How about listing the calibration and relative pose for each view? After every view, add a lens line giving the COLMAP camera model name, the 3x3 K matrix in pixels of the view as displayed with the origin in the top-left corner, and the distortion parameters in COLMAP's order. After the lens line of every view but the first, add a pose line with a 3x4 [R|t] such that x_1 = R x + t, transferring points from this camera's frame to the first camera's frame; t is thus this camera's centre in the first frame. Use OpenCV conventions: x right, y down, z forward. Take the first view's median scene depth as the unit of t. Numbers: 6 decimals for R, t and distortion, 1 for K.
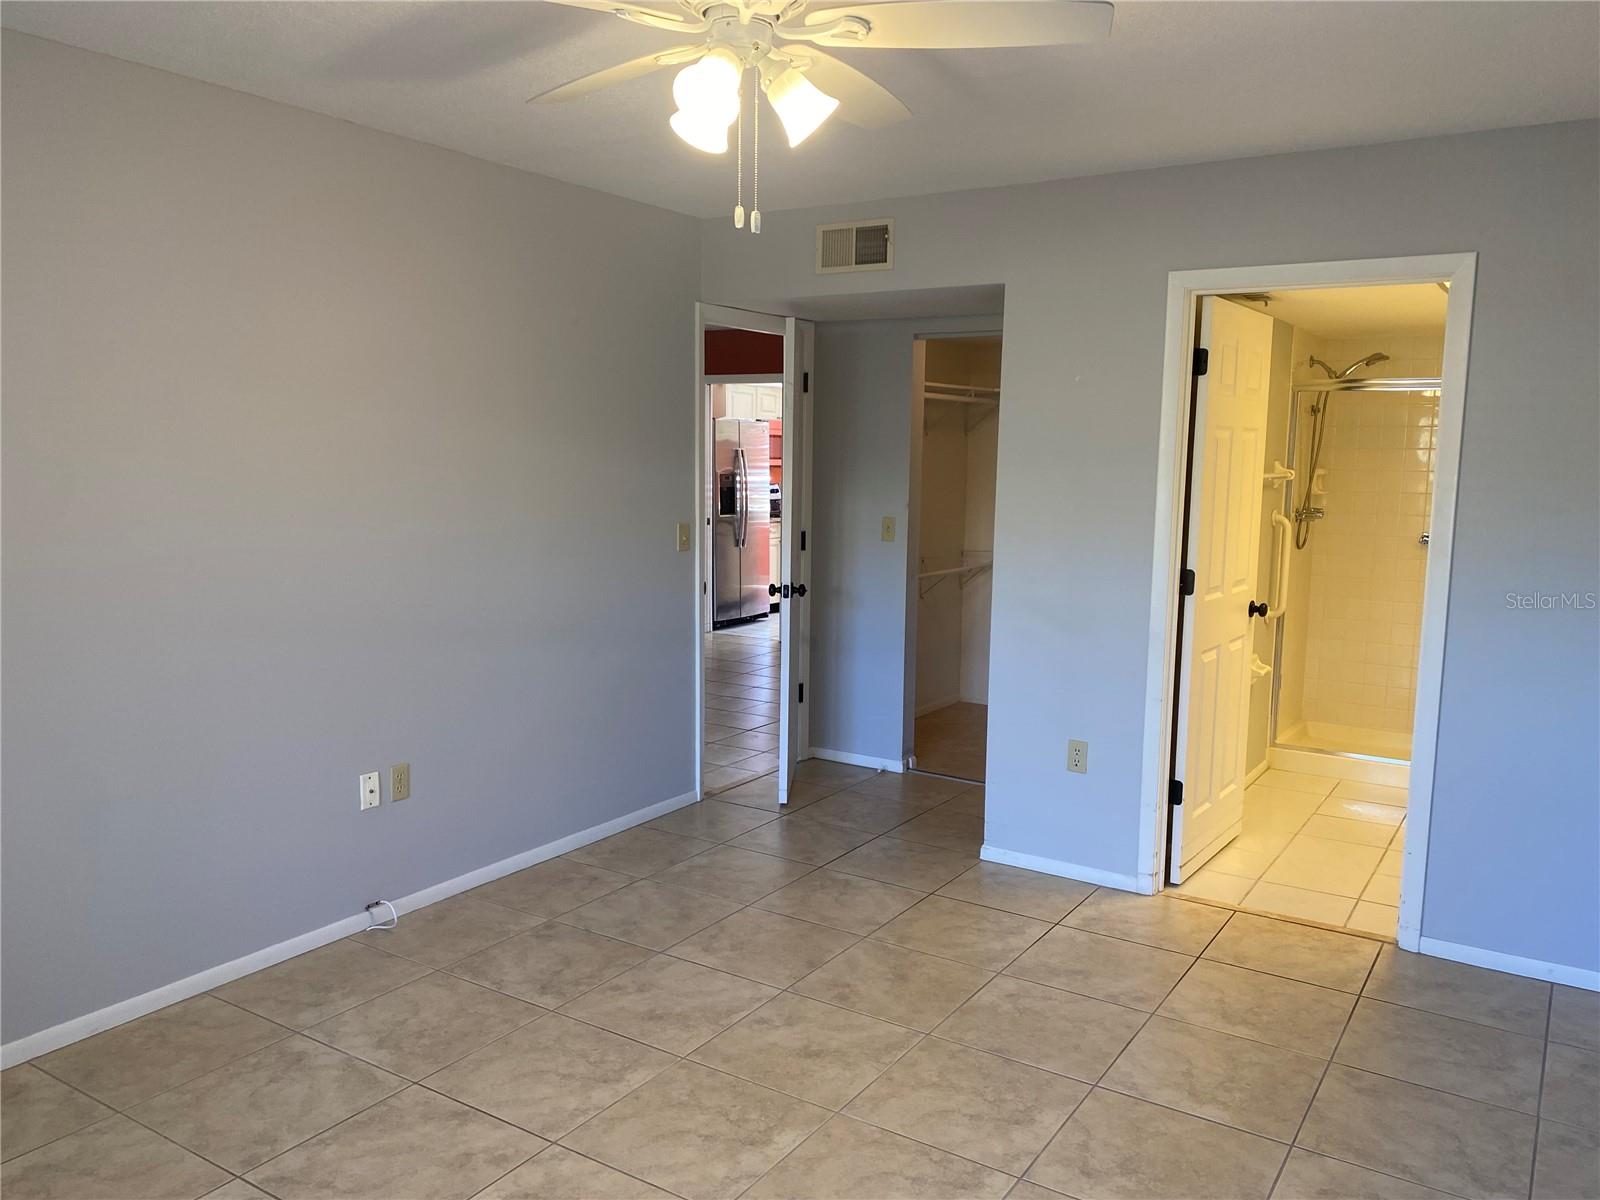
lens RADIAL K [[1232.0, 0, 857.7], [0, 1232.0, 604.3], [0, 0, 1]] dist [0.062947, -0.071600]
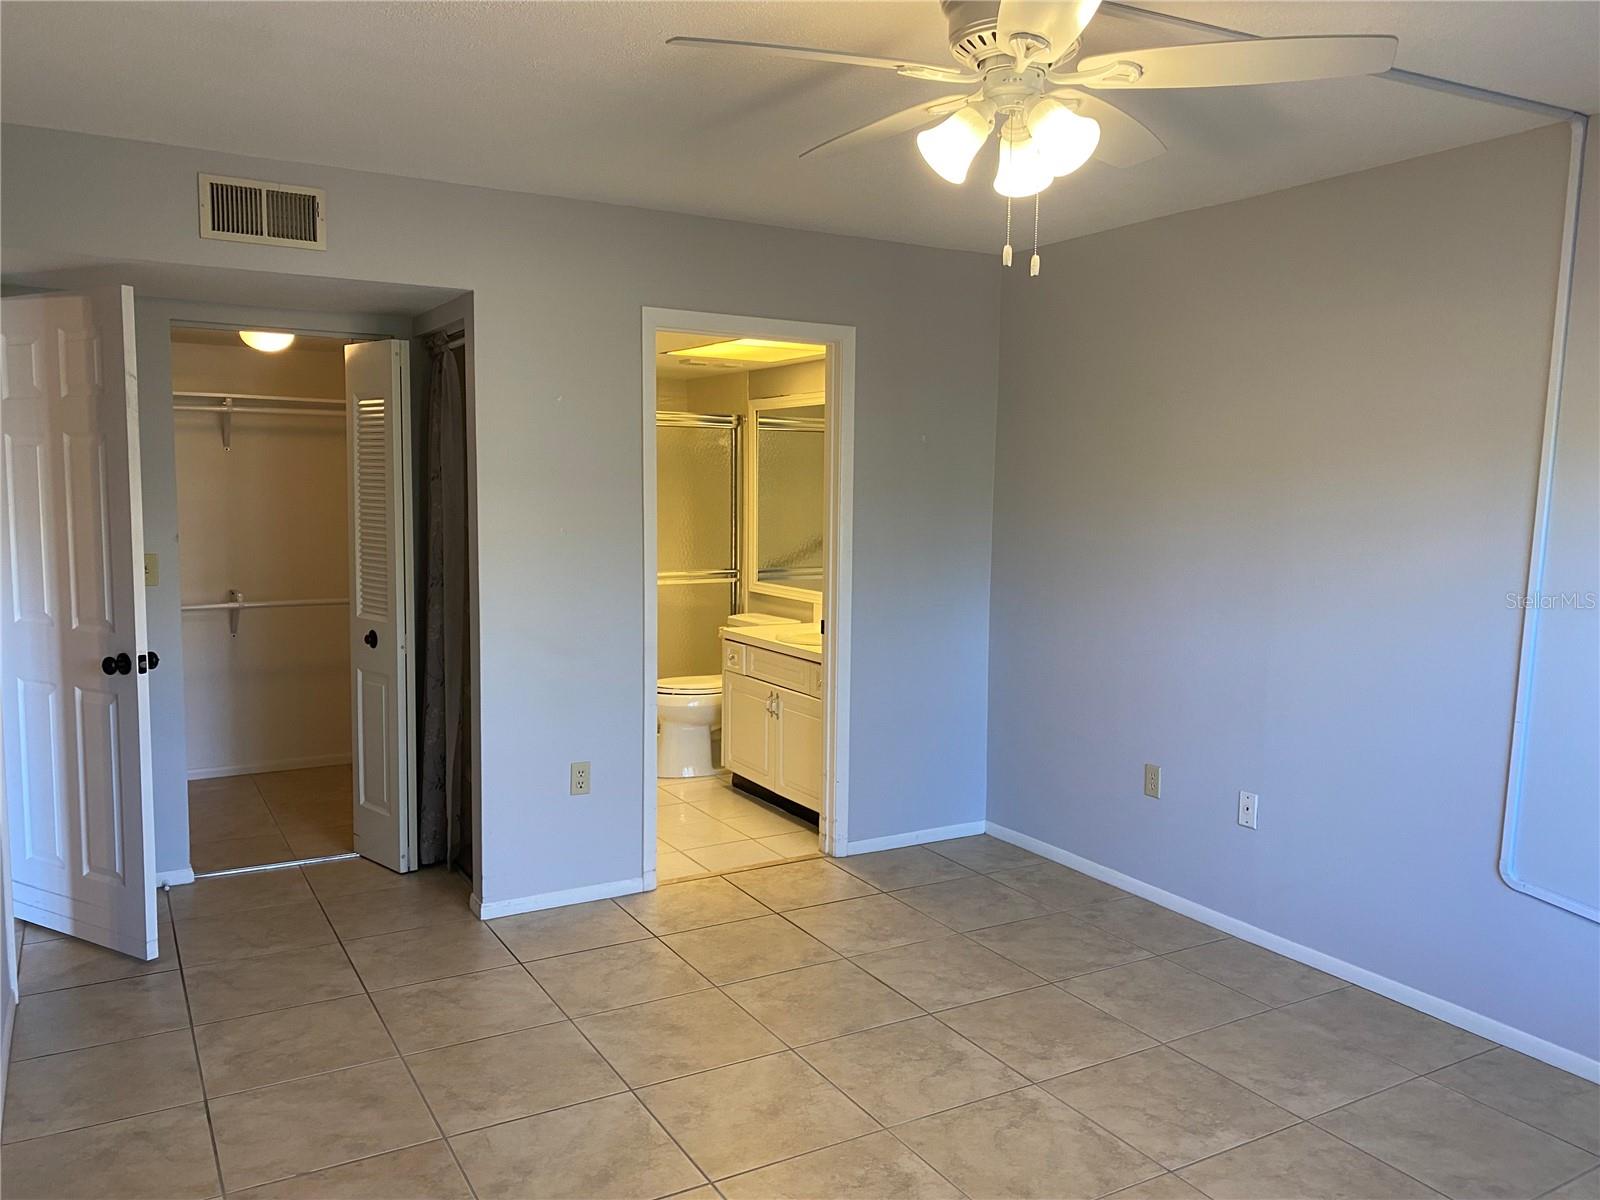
lens RADIAL K [[1214.6, 0, 807.8], [0, 1214.6, 607.0], [0, 0, 1]] dist [0.076409, -0.085416]
pose [[0.470668, -0.105835, 0.875940, -0.779143], [0.107432, 0.992267, 0.062164, -0.074494], [-0.875745, 0.064845, 0.478398, 0.483247]]
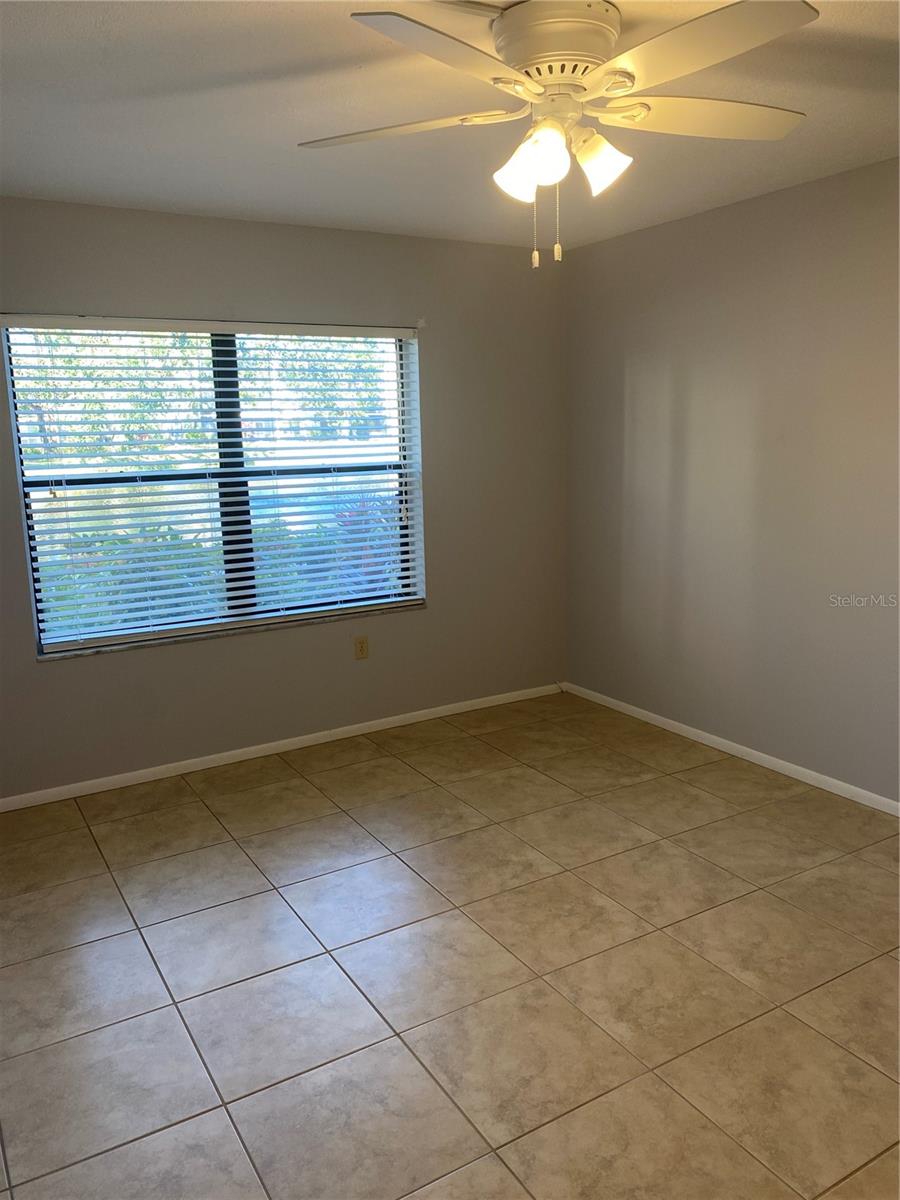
lens RADIAL K [[910.3, 0, 435.7], [0, 910.3, 612.3], [0, 0, 1]] dist [0.053977, -0.058274]
pose [[-0.474867, 0.175487, -0.862384, 0.593370], [-0.098679, 0.963120, 0.250324, -0.123512], [0.874508, 0.203970, -0.440037, 0.975071]]
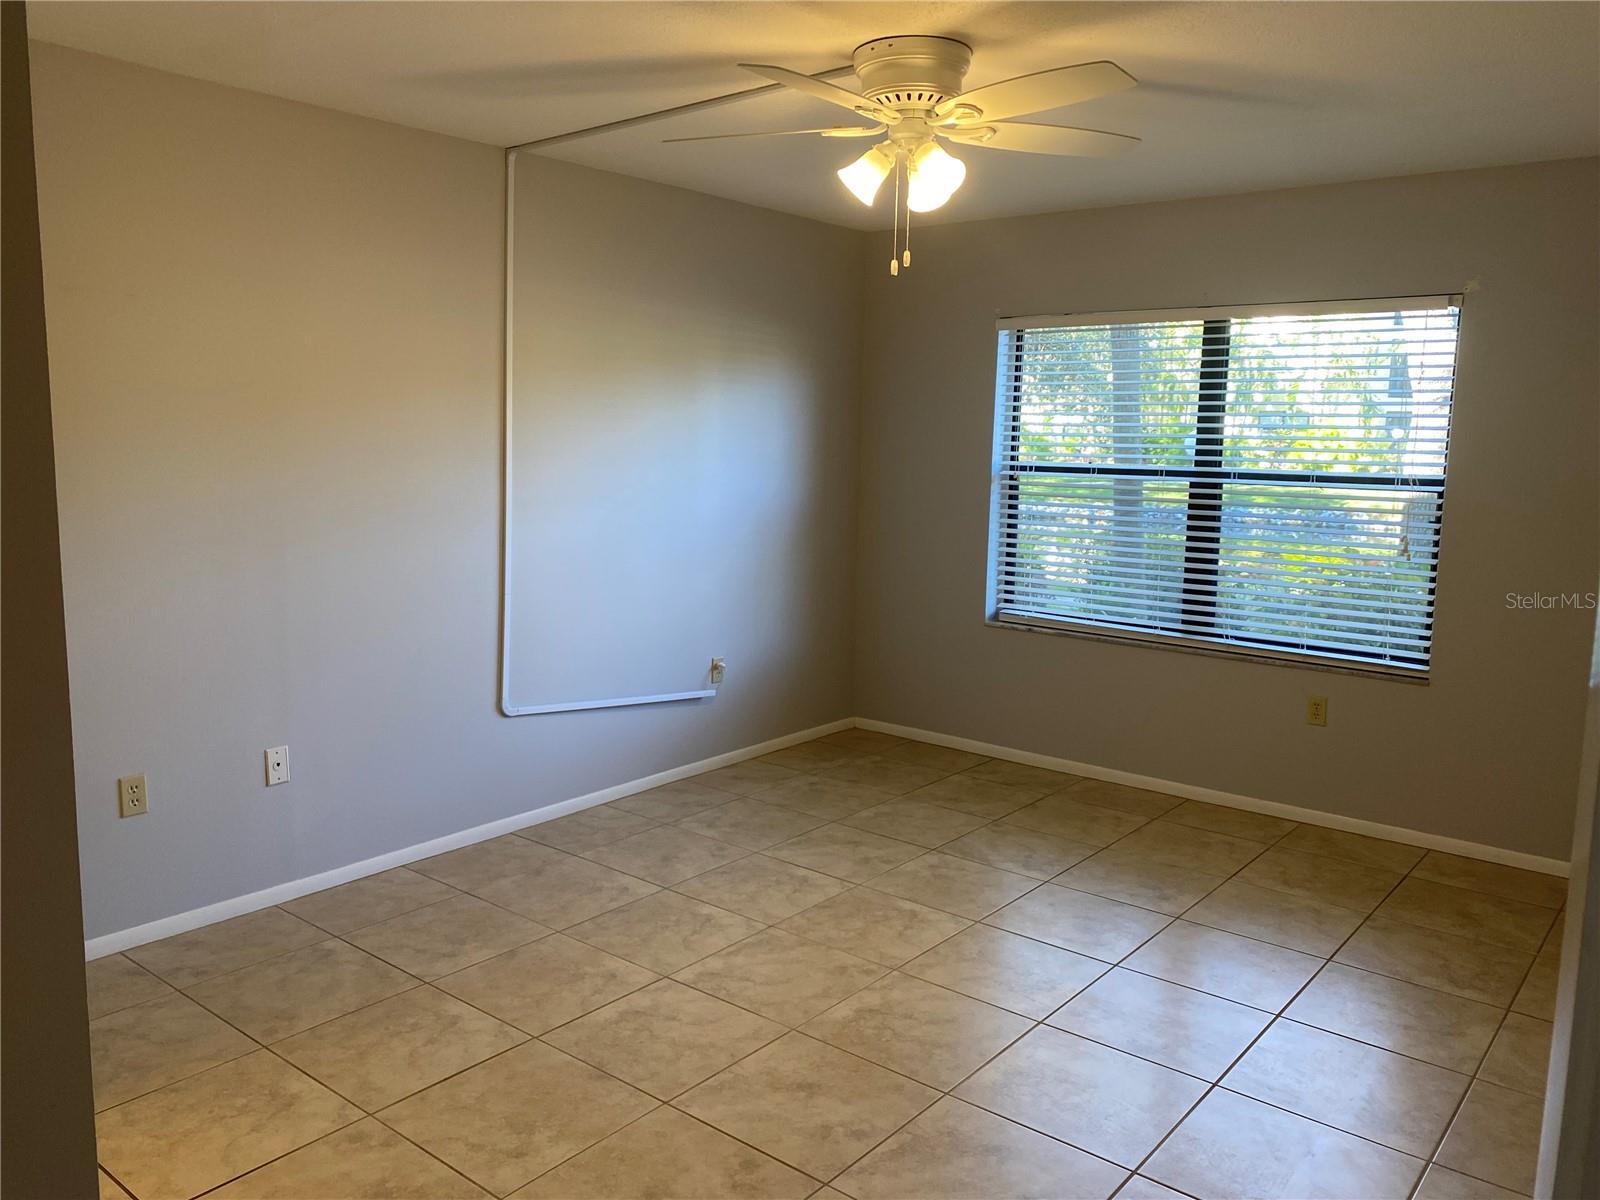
lens RADIAL K [[1214.6, 0, 807.8], [0, 1214.6, 607.0], [0, 0, 1]] dist [0.076409, -0.085416]
pose [[-0.989718, -0.057012, 0.131182, -0.131557], [-0.018522, 0.960491, 0.277693, -0.217735], [-0.141831, 0.272408, -0.951671, 1.696687]]
